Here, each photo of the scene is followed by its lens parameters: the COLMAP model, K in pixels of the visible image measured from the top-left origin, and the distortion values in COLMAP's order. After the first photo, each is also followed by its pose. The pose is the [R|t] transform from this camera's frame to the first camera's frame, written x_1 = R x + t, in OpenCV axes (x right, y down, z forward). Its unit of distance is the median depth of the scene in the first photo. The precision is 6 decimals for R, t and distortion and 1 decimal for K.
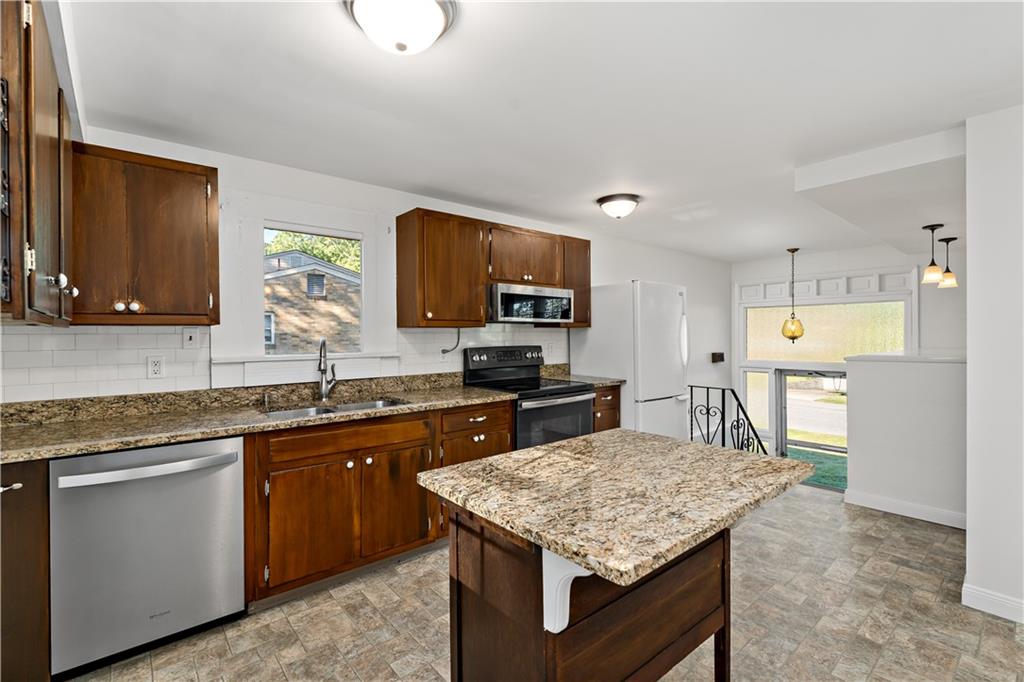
lens RADIAL K [[460.3, 0, 513.1], [0, 460.3, 333.7], [0, 0, 1]] dist [-0.005915, 0.000270]
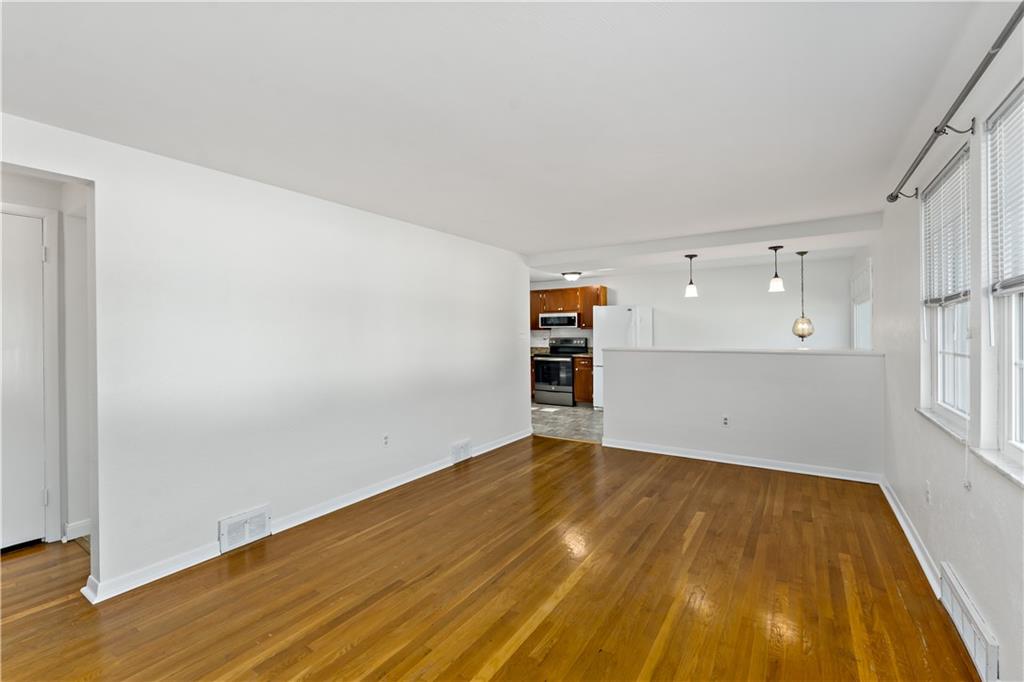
lens RADIAL K [[434.8, 0, 517.3], [0, 434.8, 331.0], [0, 0, 1]] dist [-0.003522, -0.000361]
pose [[0.285915, 0.007158, -0.958228, 2.741360], [0.013935, 0.999835, 0.011627, -0.047823], [0.958154, -0.016677, 0.285768, 0.171580]]
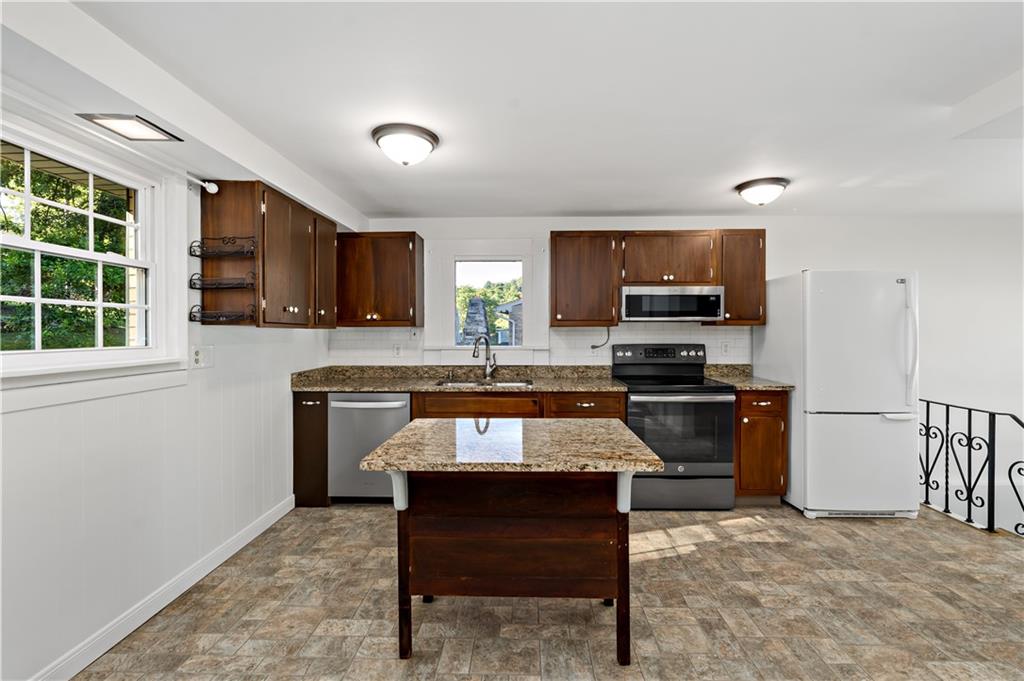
lens RADIAL K [[460.3, 0, 513.7], [0, 460.3, 332.1], [0, 0, 1]] dist [-0.005915, 0.000270]
pose [[0.743014, 0.005718, -0.669251, 0.593701], [-0.001645, 0.999976, 0.006718, -0.008196], [0.669273, -0.003891, 0.743006, 0.005203]]
